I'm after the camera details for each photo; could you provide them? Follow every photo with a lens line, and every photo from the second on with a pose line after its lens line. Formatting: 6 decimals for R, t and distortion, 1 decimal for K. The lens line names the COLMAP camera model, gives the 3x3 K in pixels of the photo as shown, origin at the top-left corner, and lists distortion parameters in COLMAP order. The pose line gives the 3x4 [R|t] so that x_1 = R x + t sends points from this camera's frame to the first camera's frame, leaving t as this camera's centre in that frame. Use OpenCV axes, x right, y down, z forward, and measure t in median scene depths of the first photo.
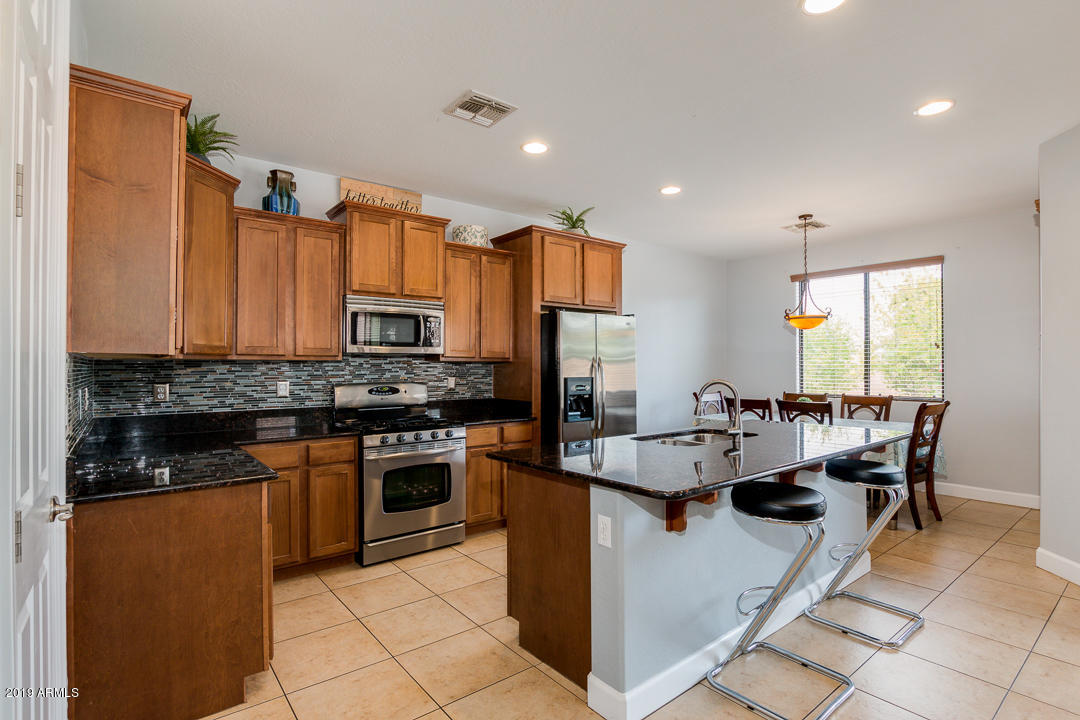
lens RADIAL K [[533.2, 0, 543.2], [0, 533.2, 359.2], [0, 0, 1]] dist [-0.019559, 0.000852]
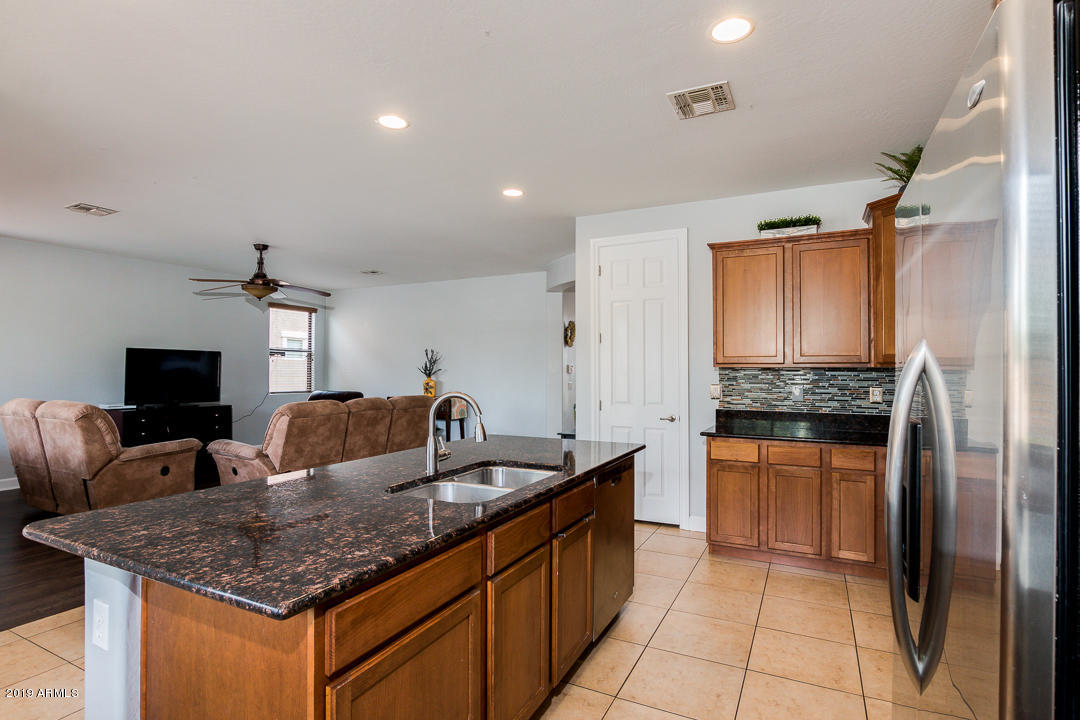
lens RADIAL K [[533.2, 0, 542.6], [0, 533.2, 363.6], [0, 0, 1]] dist [-0.019559, 0.000852]
pose [[-0.911533, -0.007971, -0.411150, 0.373171], [0.001026, 0.999765, -0.021656, 0.011648], [0.411226, -0.020162, -0.911310, 1.239450]]
